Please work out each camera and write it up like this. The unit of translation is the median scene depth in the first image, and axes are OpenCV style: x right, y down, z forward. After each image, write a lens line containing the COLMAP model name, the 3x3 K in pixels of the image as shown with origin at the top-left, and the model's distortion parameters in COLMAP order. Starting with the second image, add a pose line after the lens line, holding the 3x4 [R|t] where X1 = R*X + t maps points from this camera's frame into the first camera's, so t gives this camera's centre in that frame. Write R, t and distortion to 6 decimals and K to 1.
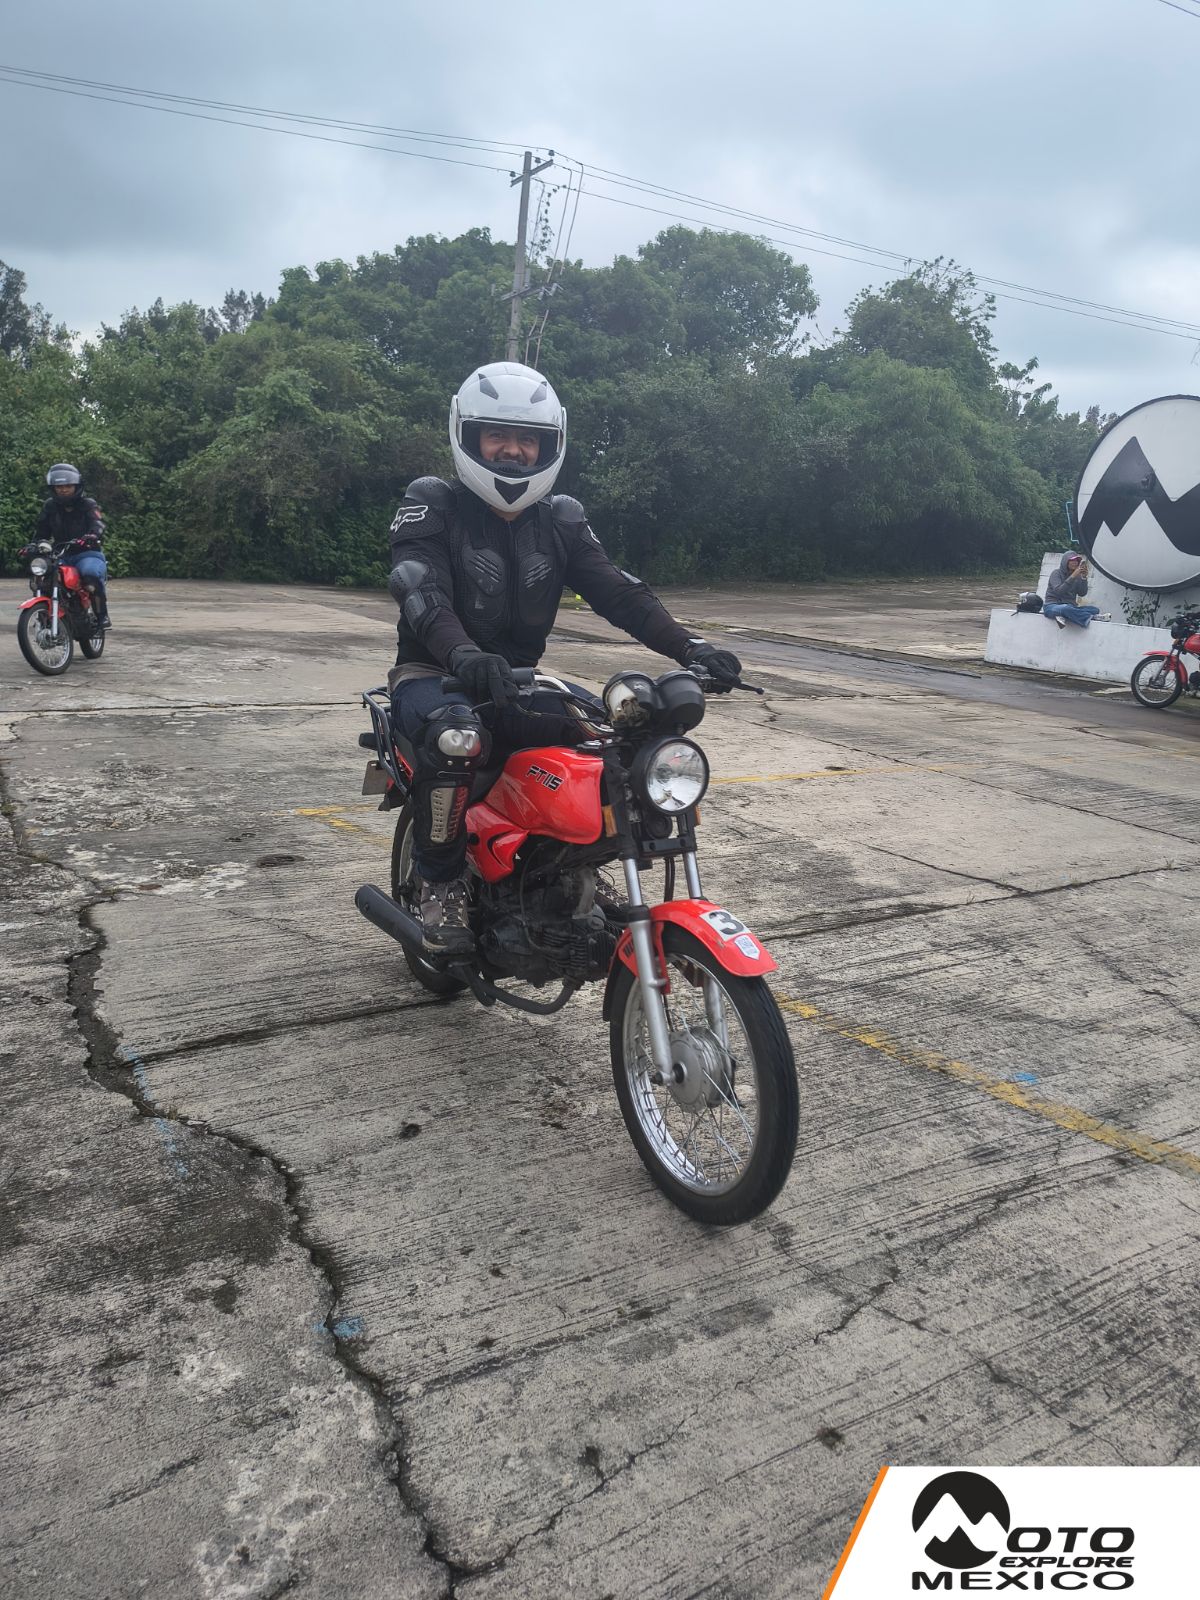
lens RADIAL K [[1102.3, 0, 630.5], [0, 1102.3, 776.5], [0, 0, 1]] dist [0.059058, -0.059467]
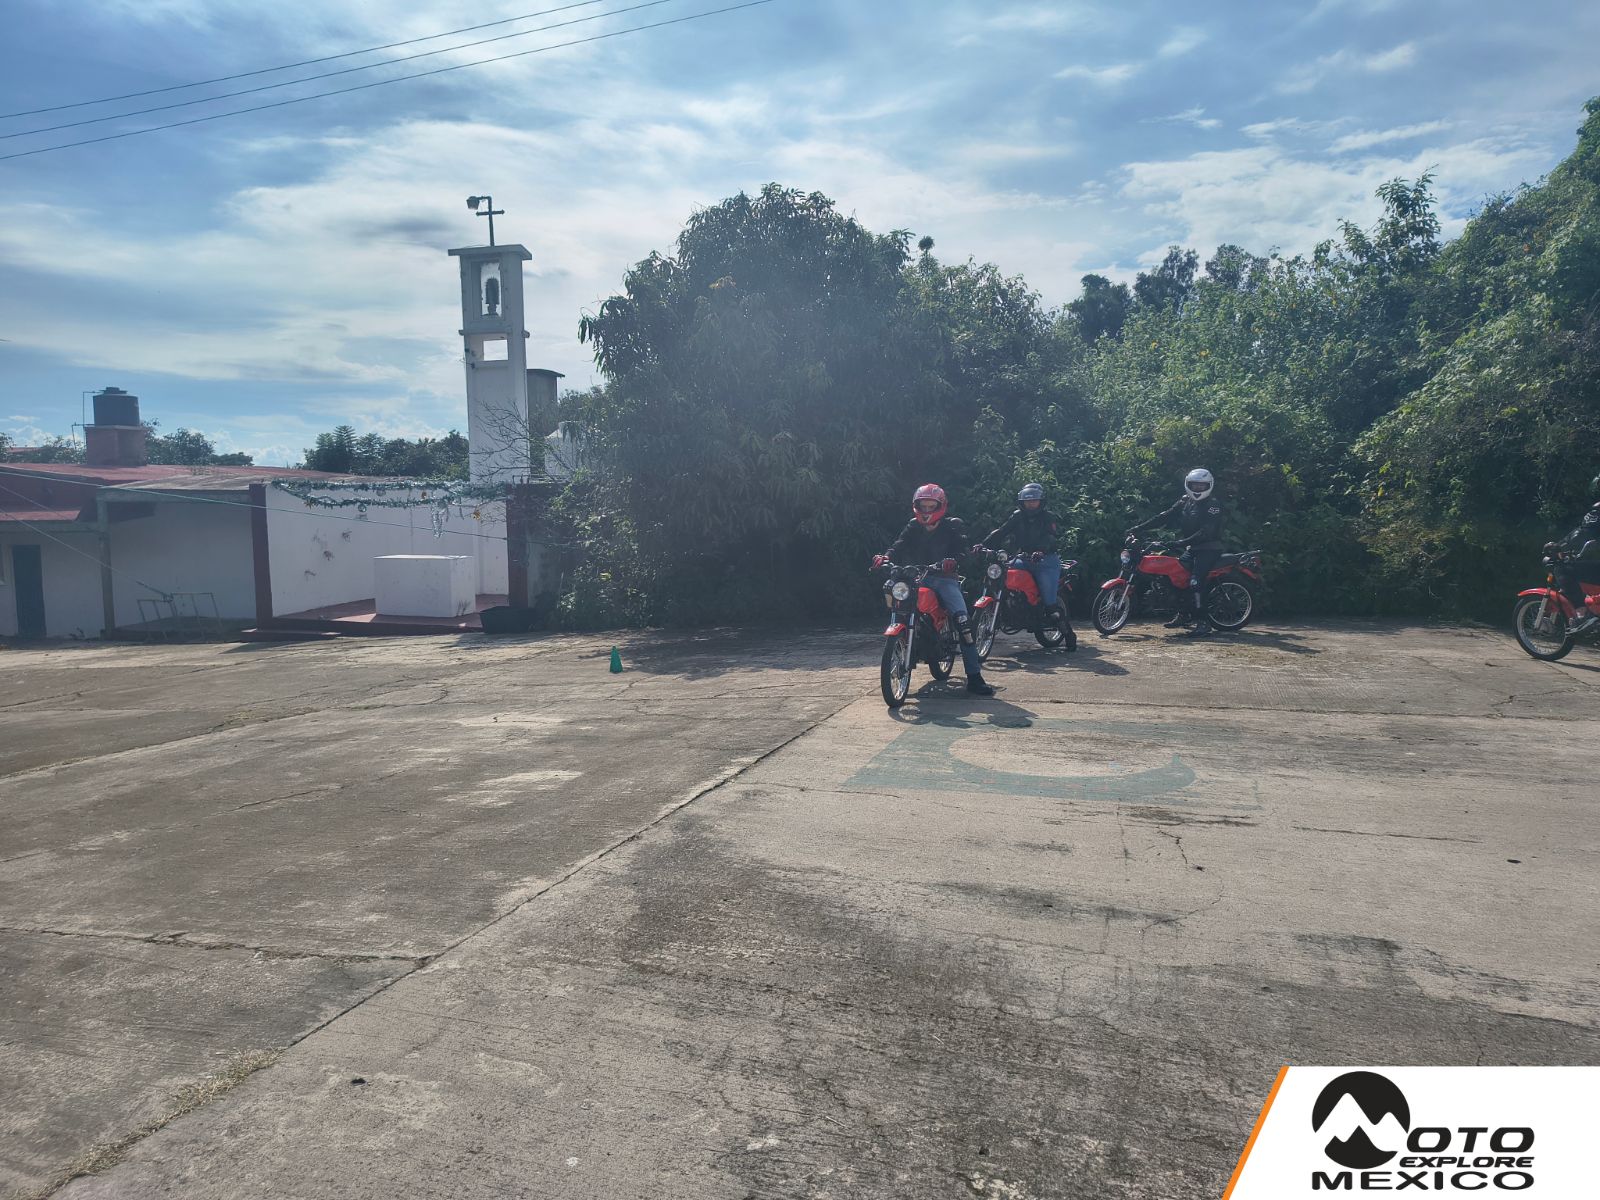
lens RADIAL K [[1102.3, 0, 803.1], [0, 1102.3, 563.1], [0, 0, 1]] dist [0.059058, -0.059467]
pose [[0.621573, -0.022718, -0.783027, -0.163821], [-0.111982, 0.986737, -0.117520, -0.128163], [0.775311, 0.160732, 0.610784, 0.518904]]
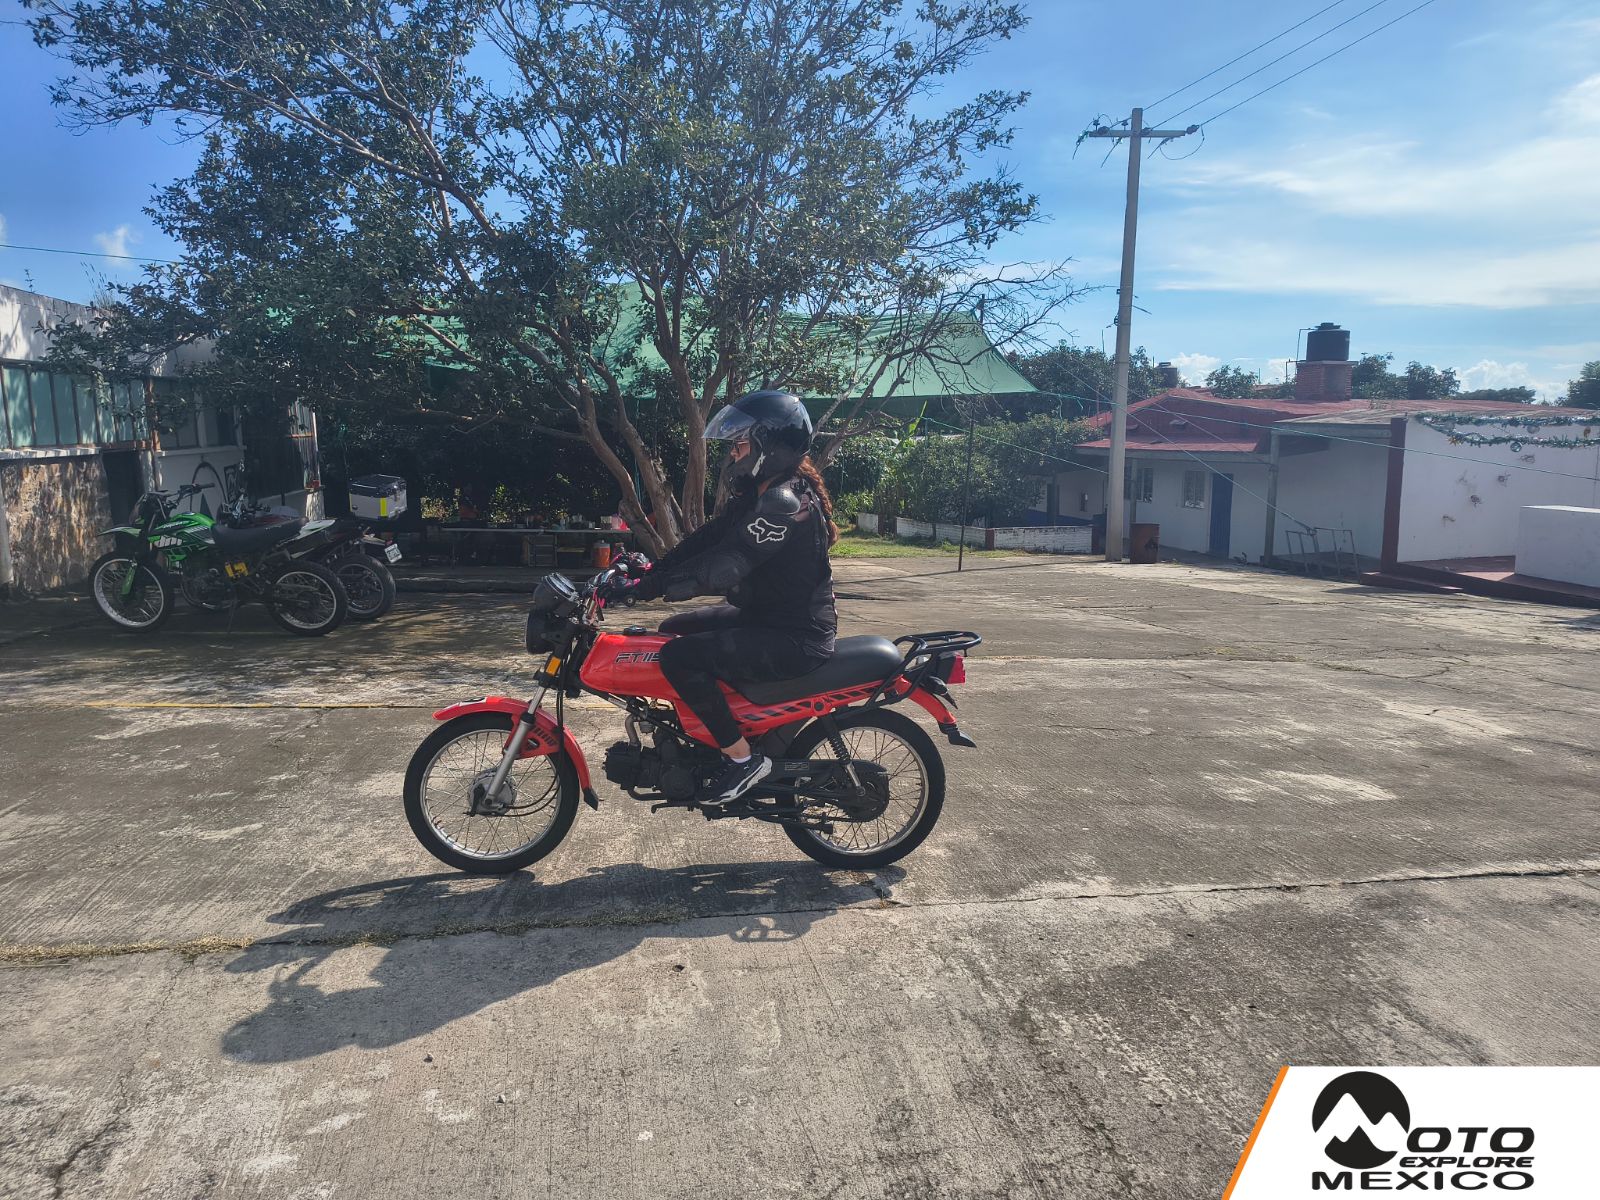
lens RADIAL K [[1102.3, 0, 763.0], [0, 1102.3, 593.4], [0, 0, 1]] dist [0.059058, -0.059467]
pose [[-0.378697, 0.065325, -0.923212, -0.183337], [-0.228094, 0.960151, 0.161501, -0.151563], [0.896974, 0.271739, -0.348707, 0.634273]]
